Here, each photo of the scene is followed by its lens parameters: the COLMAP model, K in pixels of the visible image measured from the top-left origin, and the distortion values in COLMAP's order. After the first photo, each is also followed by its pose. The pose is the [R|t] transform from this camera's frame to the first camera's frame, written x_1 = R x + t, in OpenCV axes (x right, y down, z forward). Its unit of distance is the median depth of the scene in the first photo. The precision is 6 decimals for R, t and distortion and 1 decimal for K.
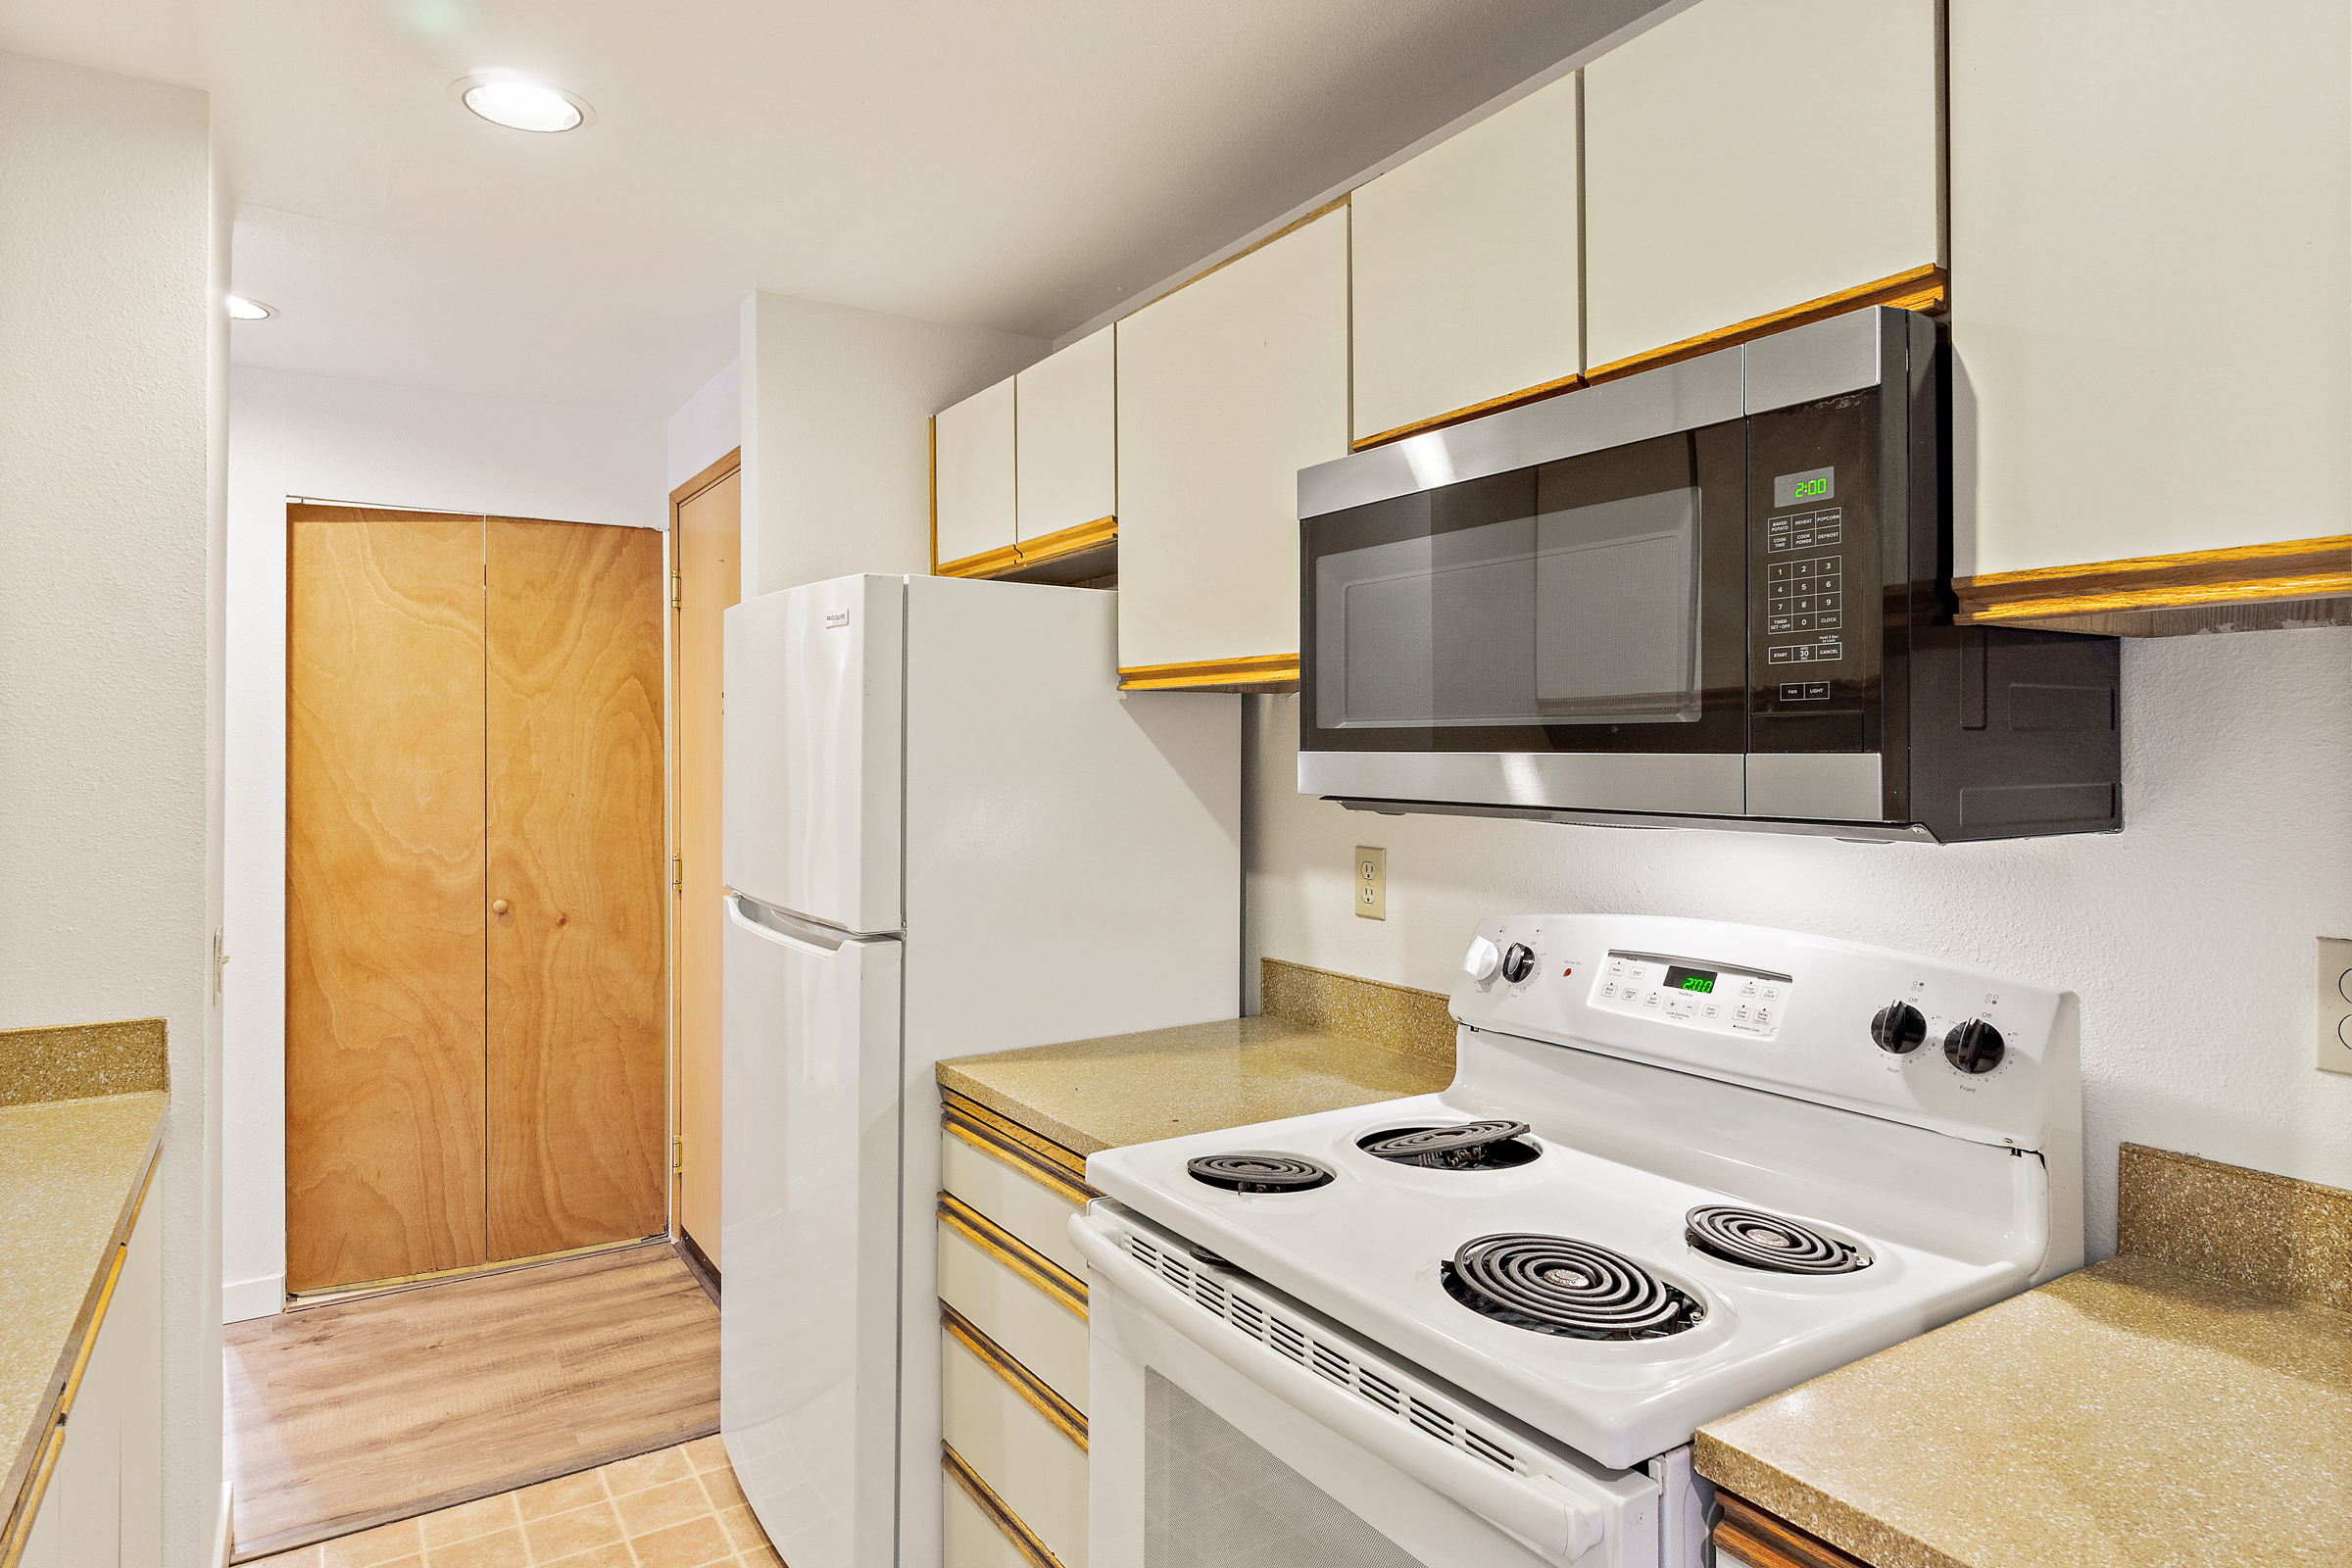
lens RADIAL K [[1372.8, 0, 1172.2], [0, 1372.8, 772.3], [0, 0, 1]] dist [0.000118, -0.000224]
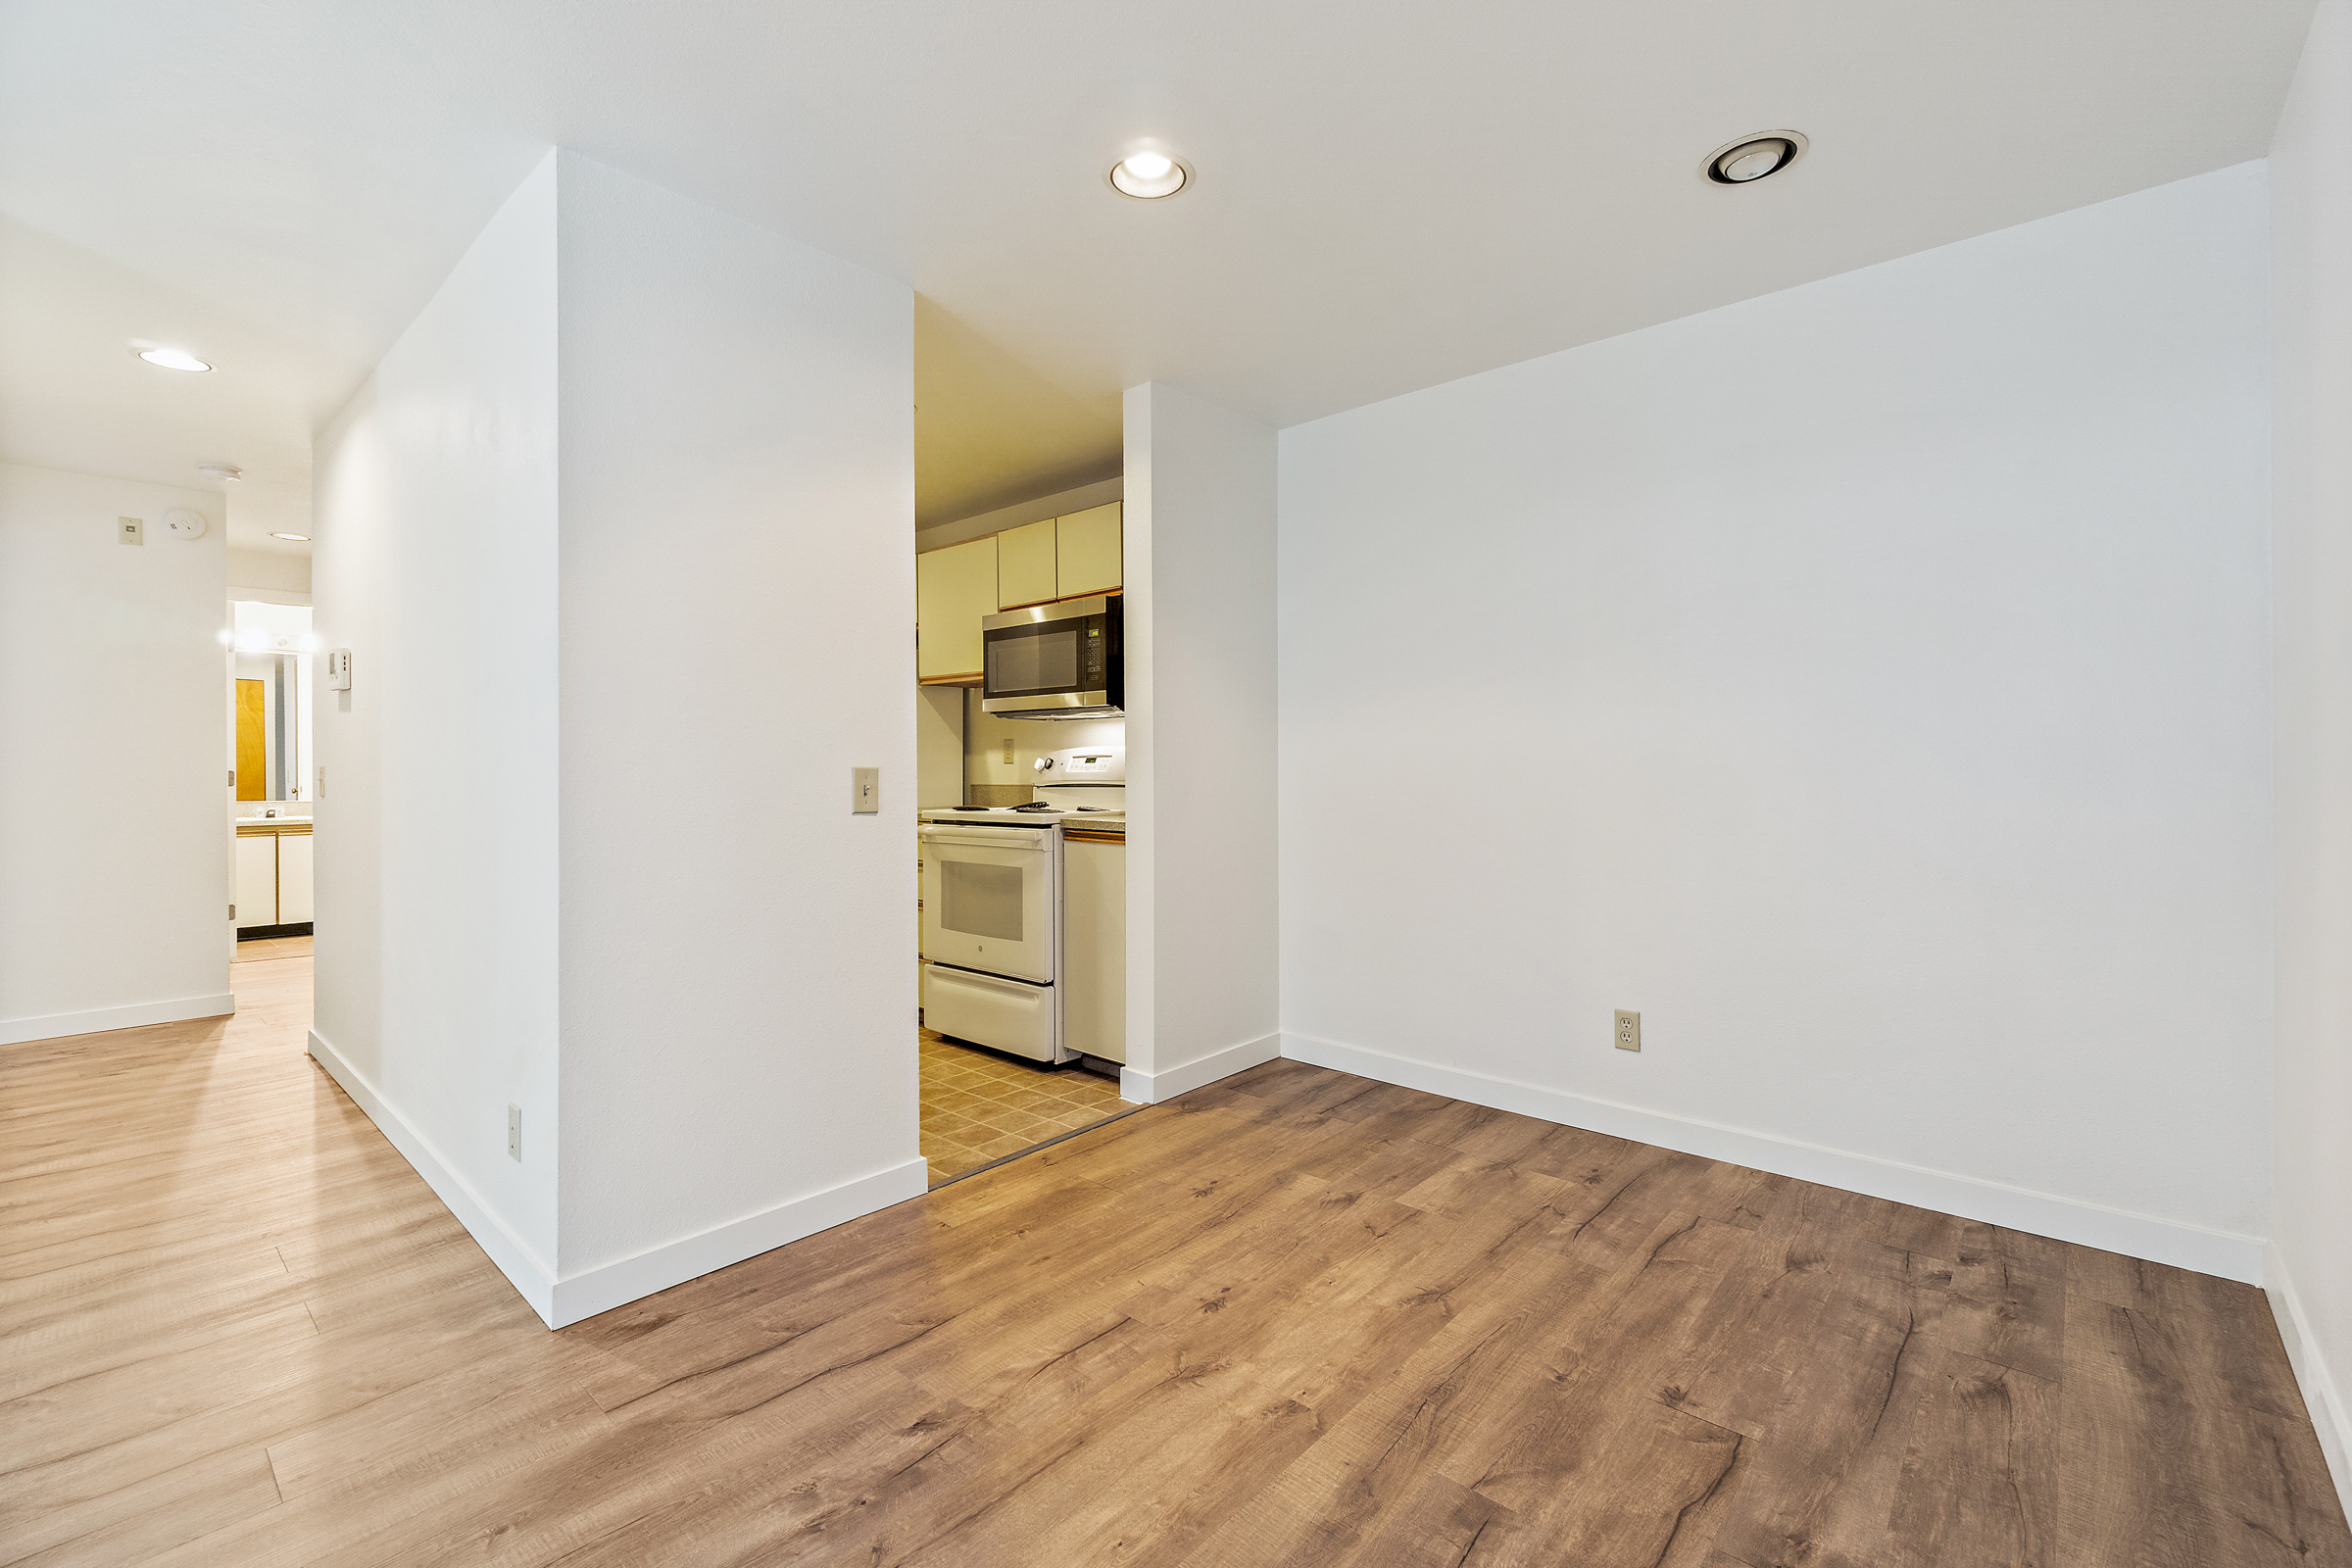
lens RADIAL K [[1013.4, 0, 1183.6], [0, 1013.4, 788.1], [0, 0, 1]] dist [-0.000227, 0.000247]
pose [[0.960775, -0.002734, 0.277316, -0.120525], [0.002851, 0.999996, -0.000019, 0.196152], [-0.277315, 0.000809, 0.960779, -1.464917]]
